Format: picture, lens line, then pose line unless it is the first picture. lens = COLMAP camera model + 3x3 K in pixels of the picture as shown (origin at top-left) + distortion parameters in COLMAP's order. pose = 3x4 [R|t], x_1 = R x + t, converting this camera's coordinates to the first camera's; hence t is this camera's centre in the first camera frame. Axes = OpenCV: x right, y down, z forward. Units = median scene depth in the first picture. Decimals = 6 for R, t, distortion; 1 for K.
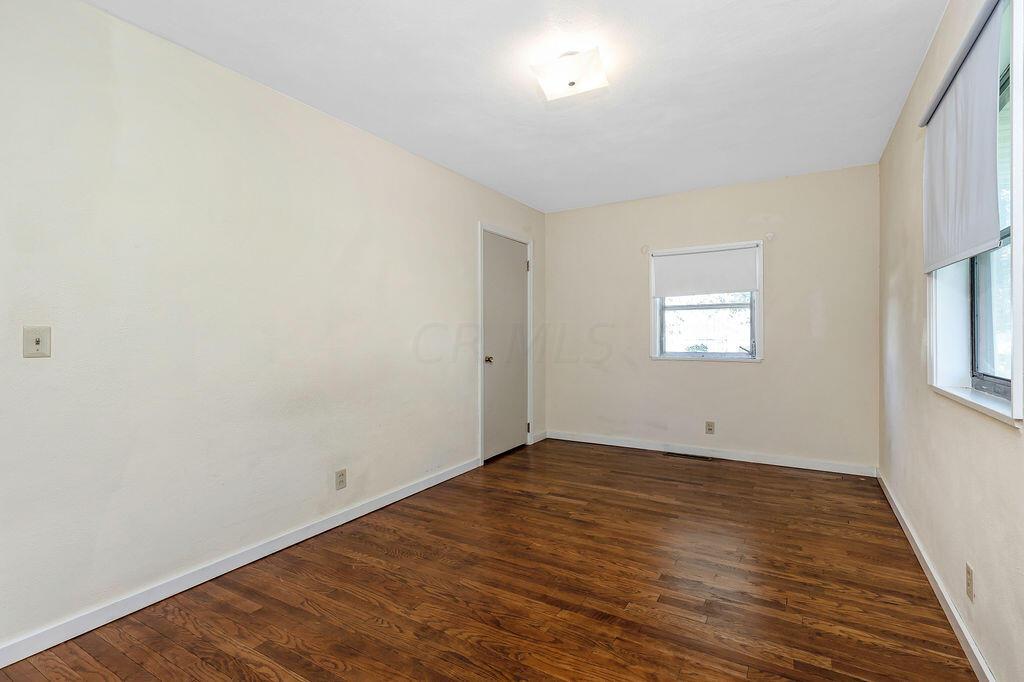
lens RADIAL K [[443.2, 0, 522.7], [0, 443.2, 337.5], [0, 0, 1]] dist [0.013975, -0.000584]
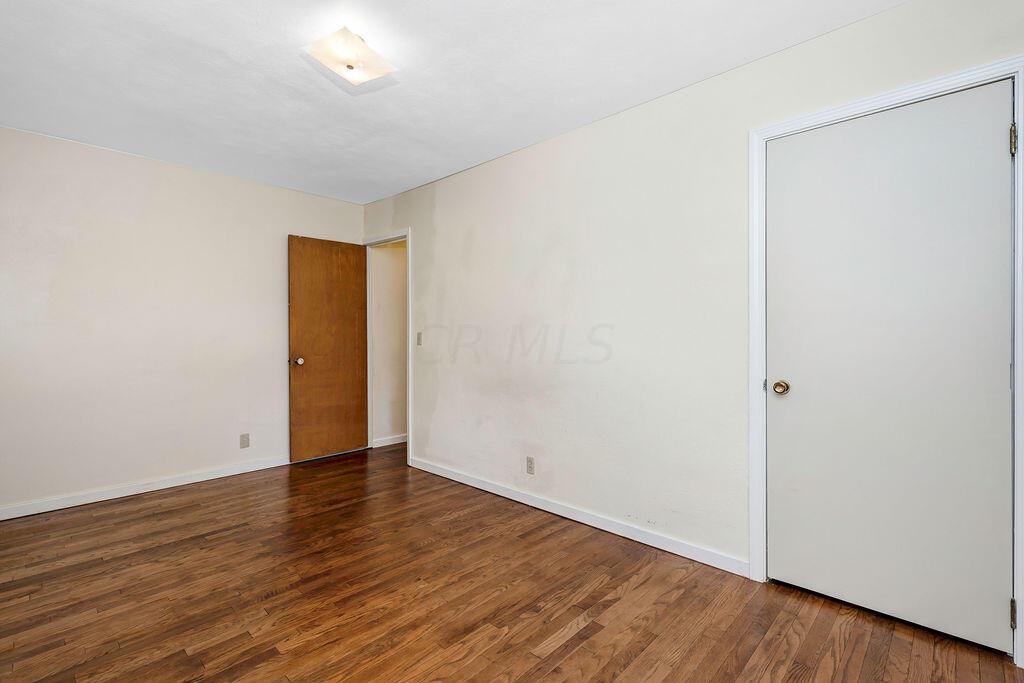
lens RADIAL K [[489.6, 0, 511.3], [0, 489.6, 338.8], [0, 0, 1]] dist [0.014164, -0.000867]
pose [[-0.226861, 0.010681, -0.973869, 0.845681], [0.000275, 0.999941, 0.010902, -0.019752], [0.973927, 0.002205, -0.226851, 1.276092]]
